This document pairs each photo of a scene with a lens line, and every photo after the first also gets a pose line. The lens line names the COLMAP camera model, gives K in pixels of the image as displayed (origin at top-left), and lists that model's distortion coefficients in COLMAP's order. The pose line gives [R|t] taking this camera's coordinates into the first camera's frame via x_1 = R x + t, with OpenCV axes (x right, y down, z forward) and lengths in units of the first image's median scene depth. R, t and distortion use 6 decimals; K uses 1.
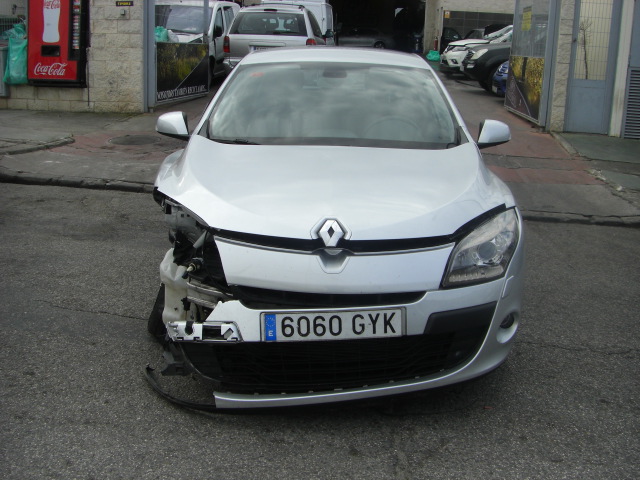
lens RADIAL K [[749.3, 0, 329.5], [0, 749.3, 225.1], [0, 0, 1]] dist [-0.197863, 0.196280]
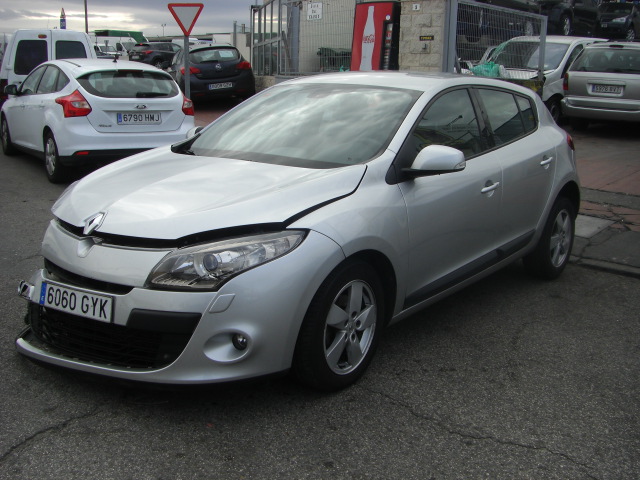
lens RADIAL K [[749.3, 0, 329.5], [0, 749.3, 225.1], [0, 0, 1]] dist [-0.197863, 0.196280]
pose [[0.786176, 0.114501, -0.607302, 0.990005], [-0.148283, 0.988930, -0.005505, -0.035010], [0.599949, 0.094381, 0.794452, 0.323066]]
